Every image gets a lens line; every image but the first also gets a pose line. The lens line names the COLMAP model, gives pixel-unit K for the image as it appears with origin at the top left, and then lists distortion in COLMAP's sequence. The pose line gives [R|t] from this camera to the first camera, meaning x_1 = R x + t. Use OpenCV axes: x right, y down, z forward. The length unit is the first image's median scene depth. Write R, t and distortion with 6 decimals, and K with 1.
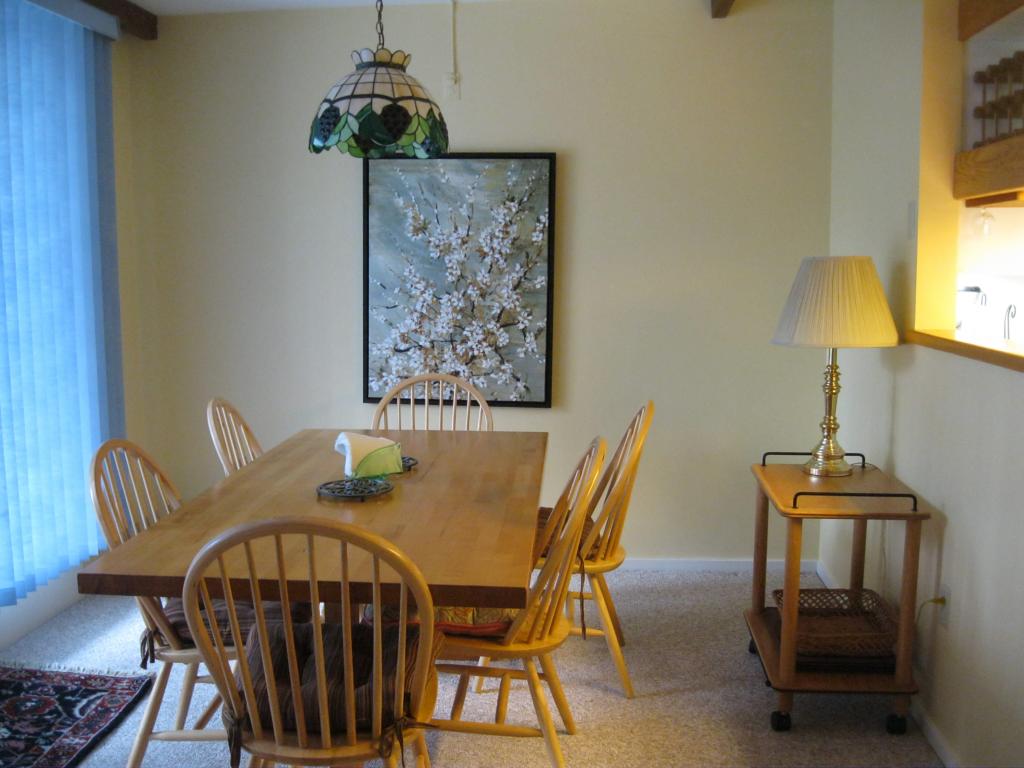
lens RADIAL K [[1084.3, 0, 512.0], [0, 1084.3, 384.0], [0, 0, 1]] dist [-0.012348, -0.015482]
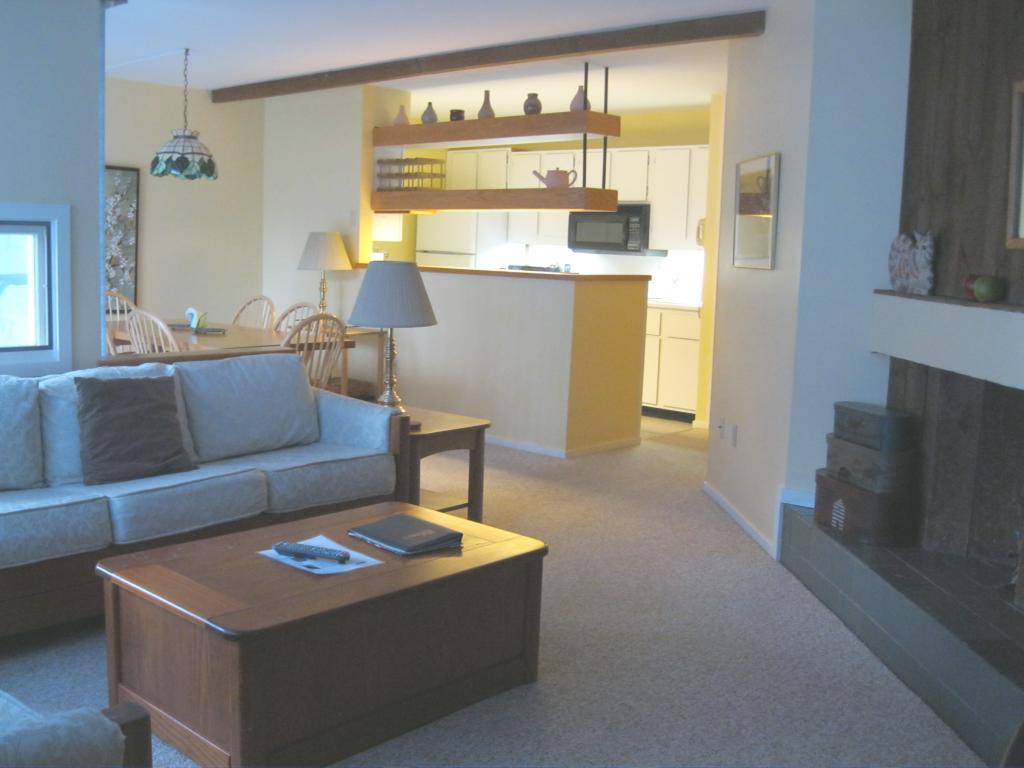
lens RADIAL K [[1084.3, 0, 512.0], [0, 1084.3, 384.0], [0, 0, 1]] dist [-0.012348, -0.015482]
pose [[0.633959, -0.082315, 0.768974, -0.956471], [0.061504, 0.996536, 0.055968, 0.077053], [-0.770917, 0.011814, 0.636826, -0.592833]]
